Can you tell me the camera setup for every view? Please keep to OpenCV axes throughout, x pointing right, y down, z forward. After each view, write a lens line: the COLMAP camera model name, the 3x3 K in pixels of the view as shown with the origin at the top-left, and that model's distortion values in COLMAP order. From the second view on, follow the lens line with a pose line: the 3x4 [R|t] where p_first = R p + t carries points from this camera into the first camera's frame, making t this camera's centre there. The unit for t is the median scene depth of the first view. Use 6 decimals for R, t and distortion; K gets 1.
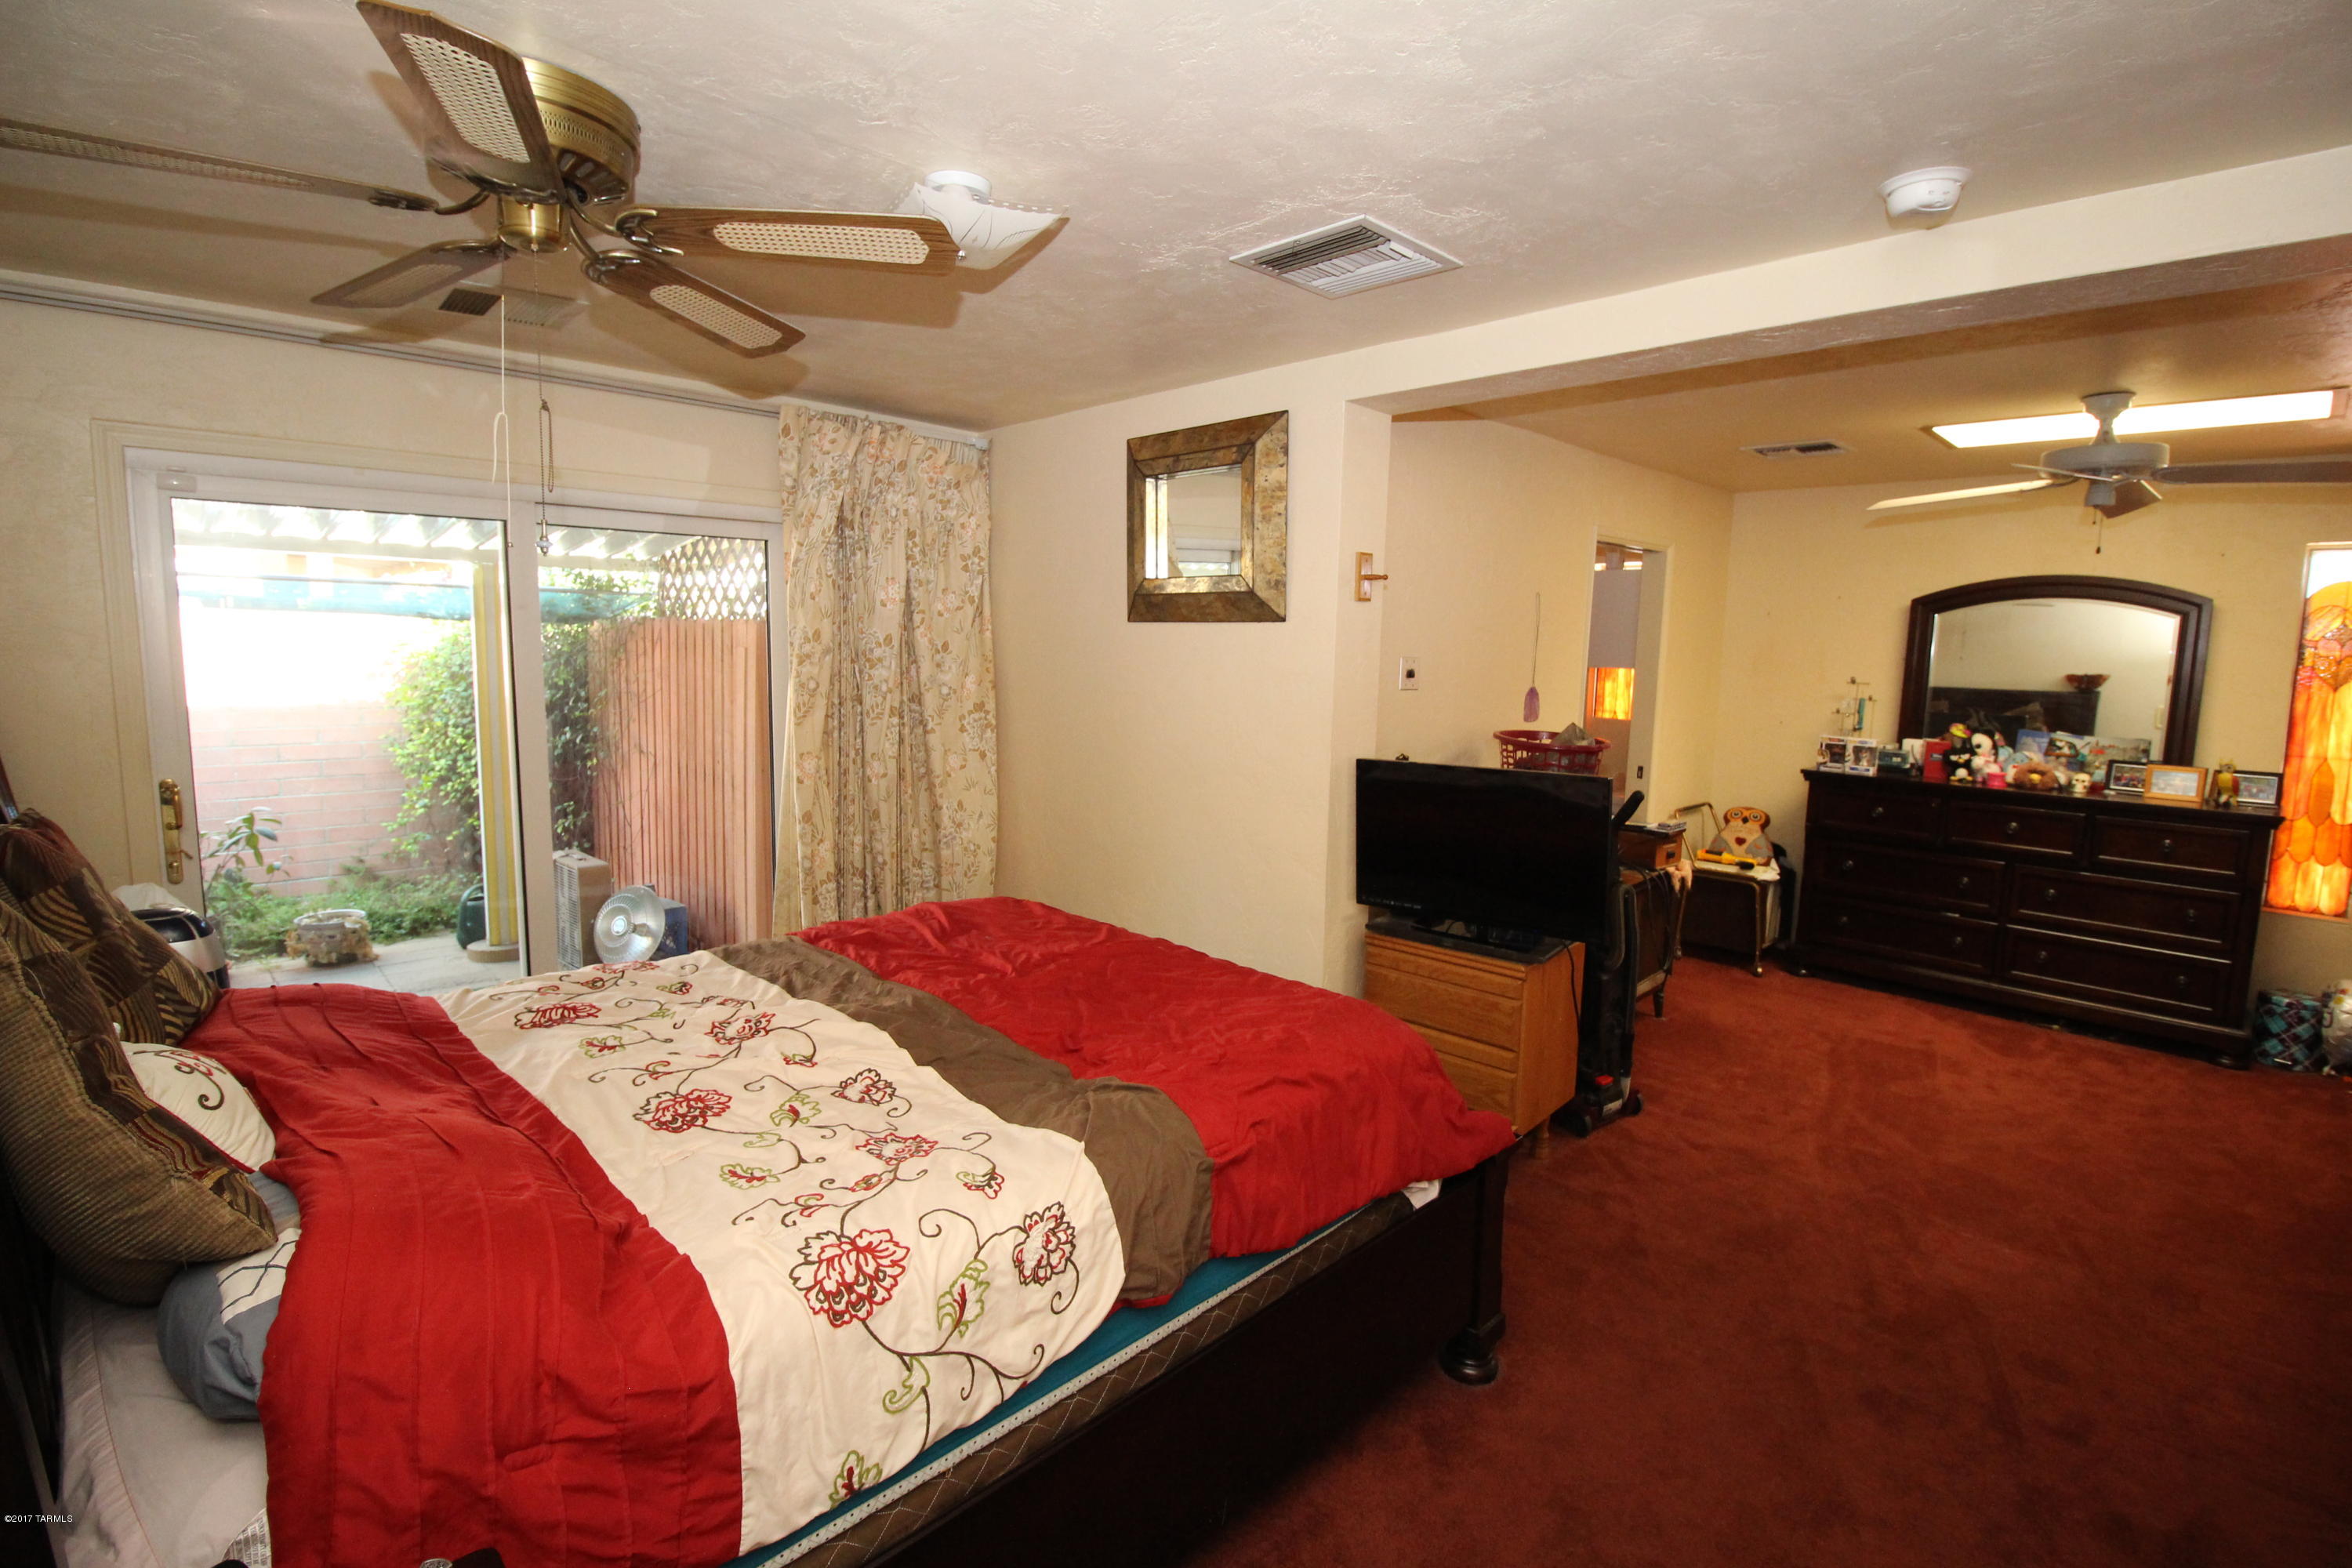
lens RADIAL K [[1073.1, 0, 1177.3], [0, 1073.1, 763.3], [0, 0, 1]] dist [-0.002099, -0.012360]
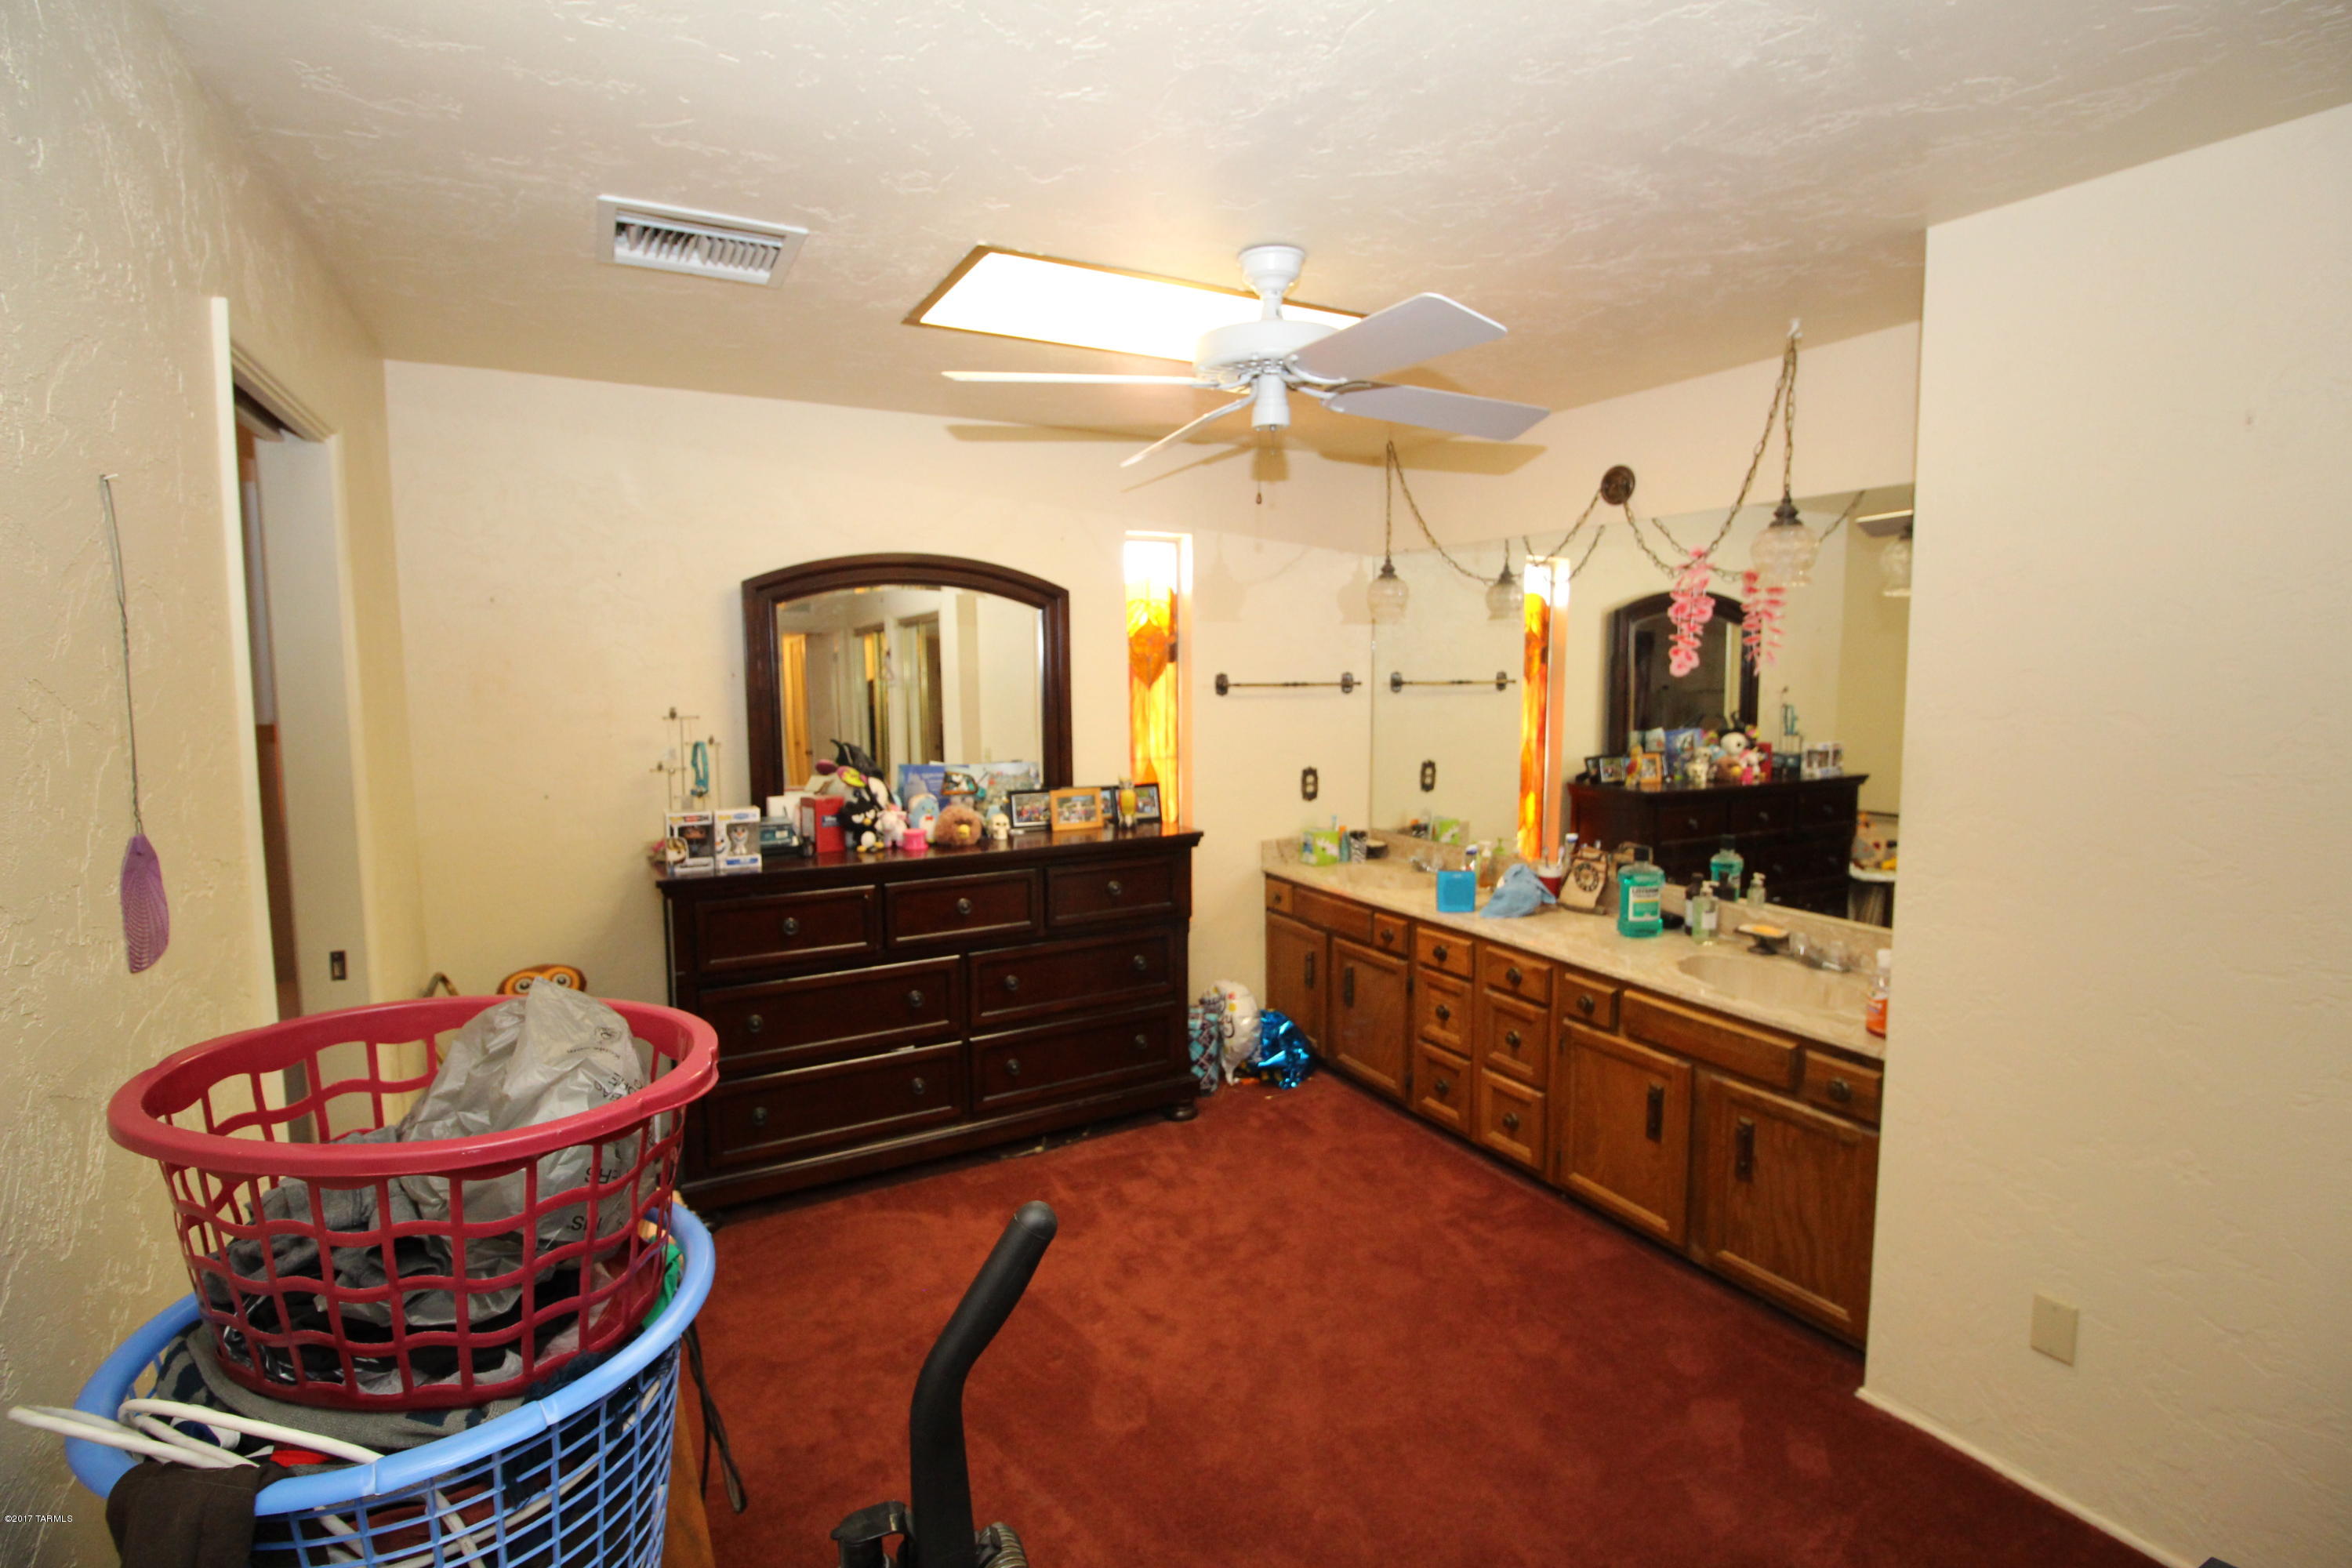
lens RADIAL K [[1073.1, 0, 1177.3], [0, 1073.1, 763.3], [0, 0, 1]] dist [-0.002099, -0.012360]
pose [[0.267738, -0.114757, 0.956633, 0.143538], [0.127293, 0.988391, 0.082941, -0.071077], [-0.955046, 0.099566, 0.279238, 0.628733]]
